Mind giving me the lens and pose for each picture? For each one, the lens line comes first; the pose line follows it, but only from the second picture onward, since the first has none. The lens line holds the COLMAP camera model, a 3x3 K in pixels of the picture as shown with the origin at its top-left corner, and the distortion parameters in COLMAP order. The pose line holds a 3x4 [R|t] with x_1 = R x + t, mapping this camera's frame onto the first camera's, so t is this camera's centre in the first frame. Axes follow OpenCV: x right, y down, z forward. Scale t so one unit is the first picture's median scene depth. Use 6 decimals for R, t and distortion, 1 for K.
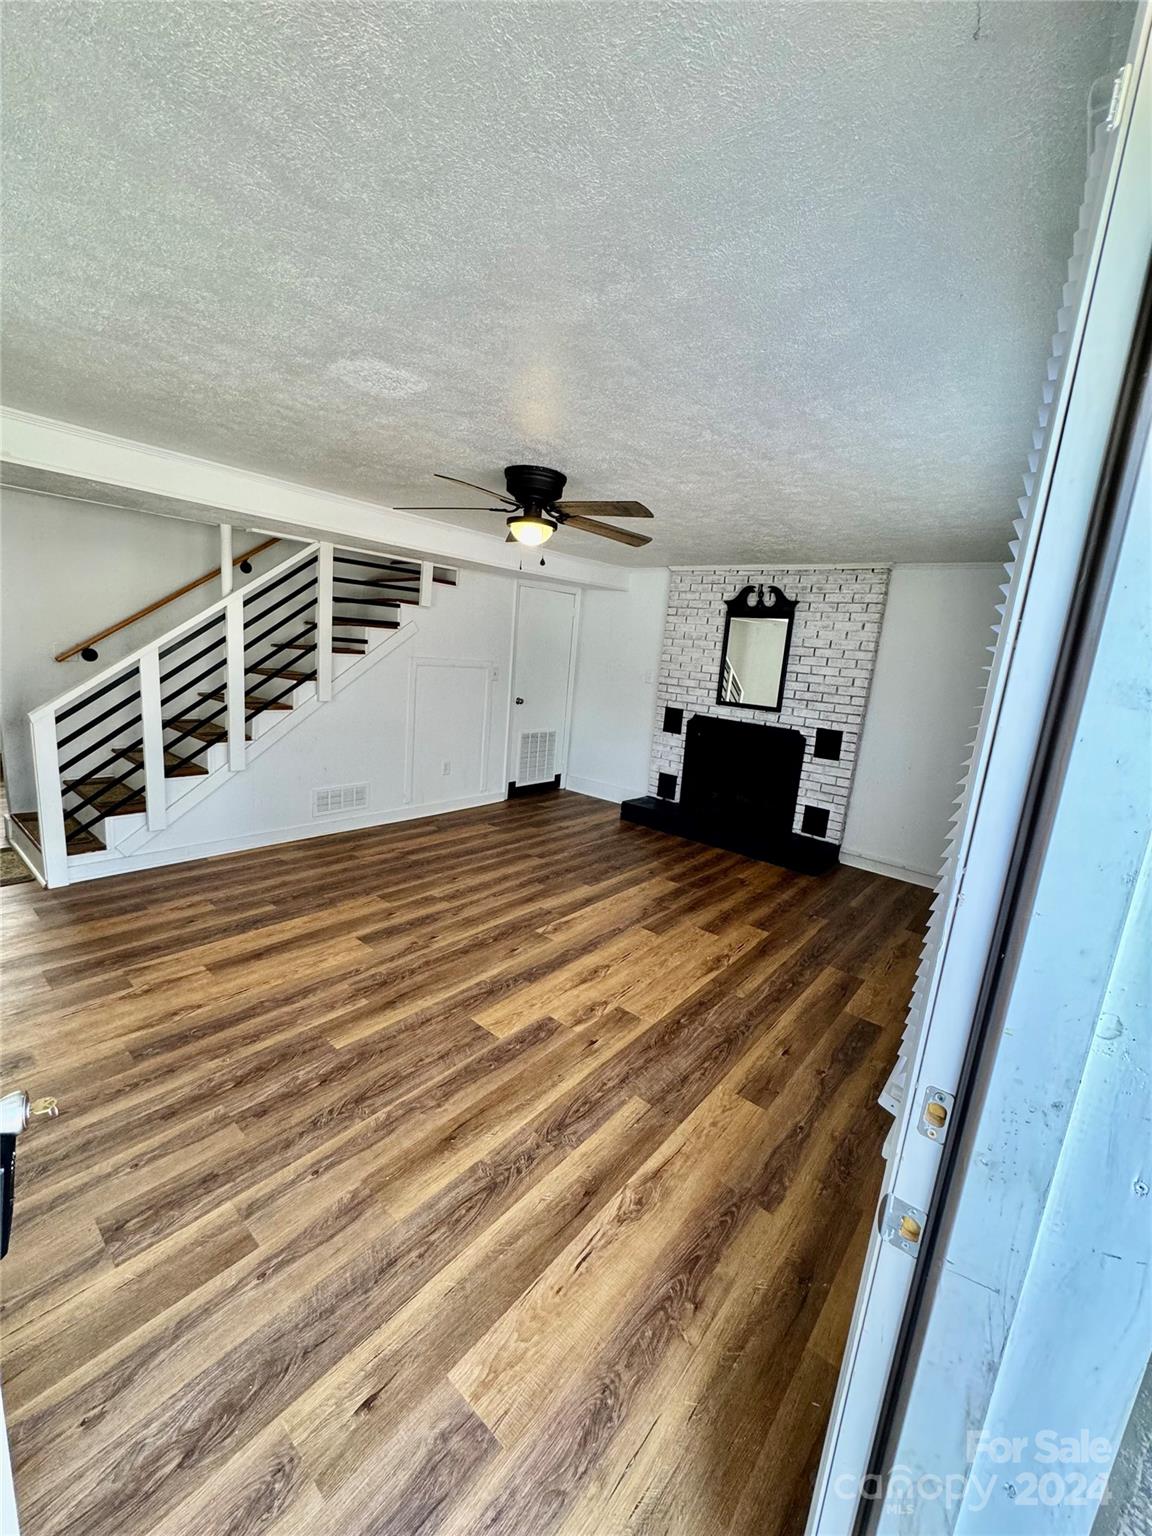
lens RADIAL K [[613.0, 0, 577.6], [0, 613.0, 767.1], [0, 0, 1]] dist [-0.003326, 0.000509]
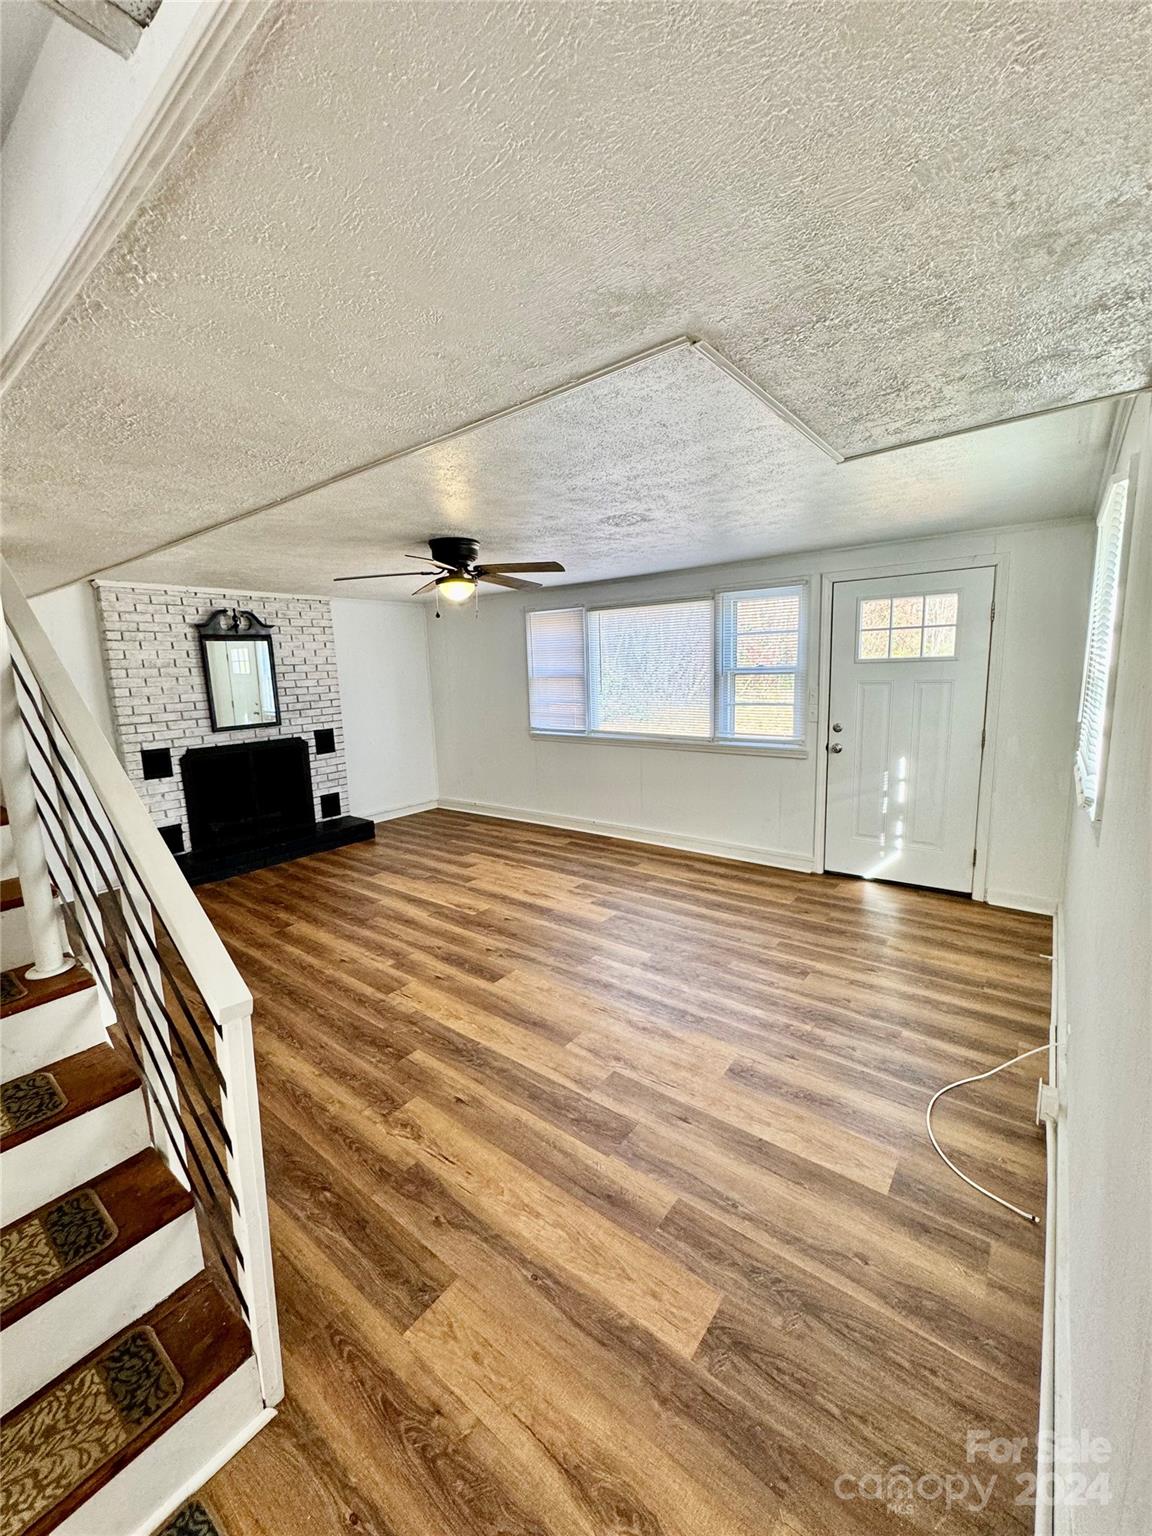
lens RADIAL K [[613.0, 0, 577.6], [0, 613.0, 767.1], [0, 0, 1]] dist [-0.003326, 0.000509]
pose [[-0.036369, -0.243483, 0.969223, -0.822665], [0.222578, 0.943529, 0.245381, -0.179353], [-0.974236, 0.224652, 0.019879, 0.499125]]
